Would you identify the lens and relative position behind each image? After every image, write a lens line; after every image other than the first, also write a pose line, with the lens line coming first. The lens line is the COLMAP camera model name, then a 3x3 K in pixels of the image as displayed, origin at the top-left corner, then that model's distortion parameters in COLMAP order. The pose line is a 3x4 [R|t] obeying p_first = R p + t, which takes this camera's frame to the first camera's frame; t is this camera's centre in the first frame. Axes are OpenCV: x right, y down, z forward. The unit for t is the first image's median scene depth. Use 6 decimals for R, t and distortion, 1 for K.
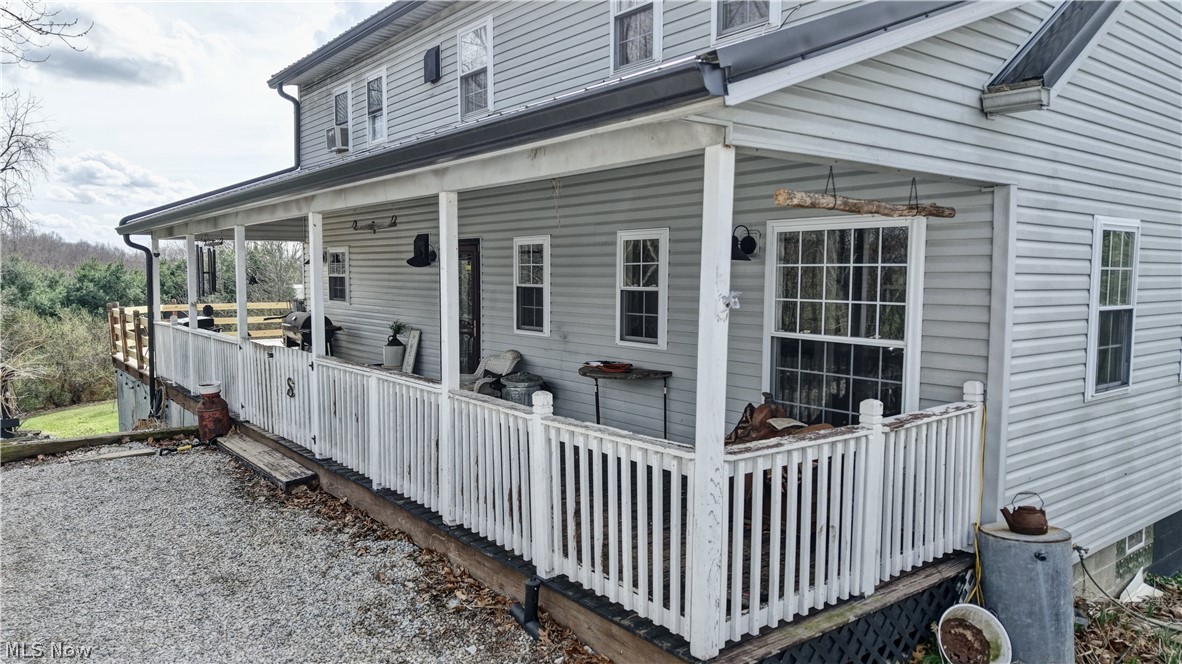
lens RADIAL K [[810.0, 0, 589.0], [0, 810.0, 350.1], [0, 0, 1]] dist [0.027694, -0.001467]
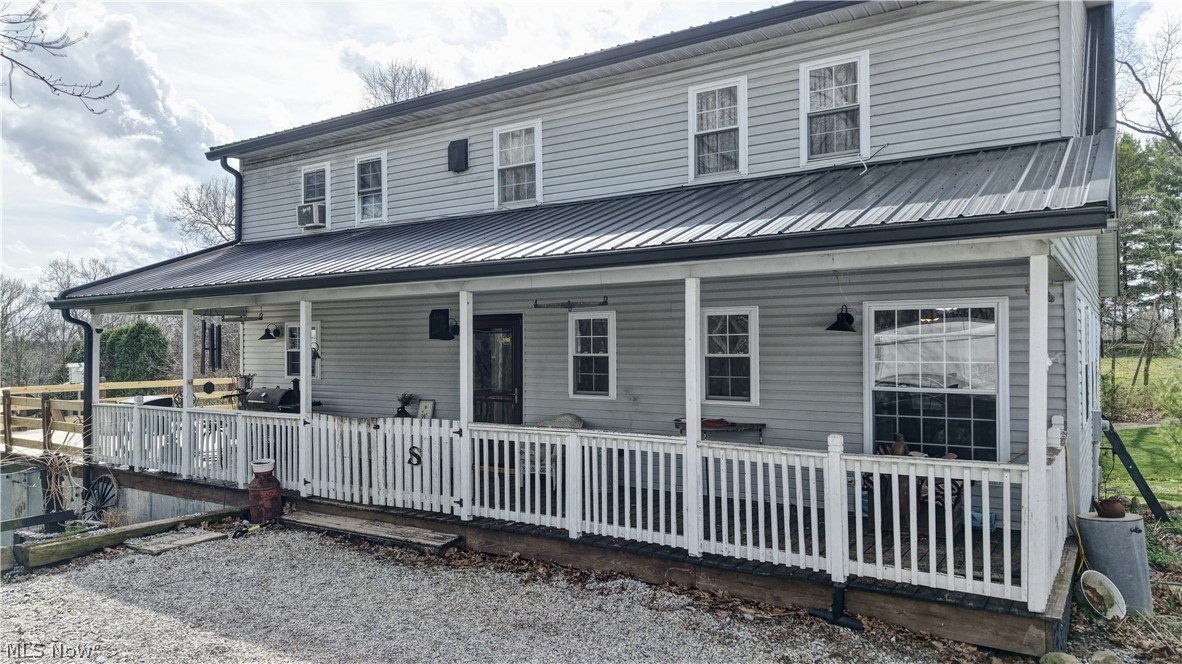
lens RADIAL K [[792.3, 0, 591.2], [0, 792.3, 349.6], [0, 0, 1]] dist [0.028653, -0.005465]
pose [[0.946843, -0.013975, 0.321392, -0.506175], [0.042143, 0.995834, -0.080856, 0.001995], [-0.318923, 0.090102, 0.943488, -0.049435]]
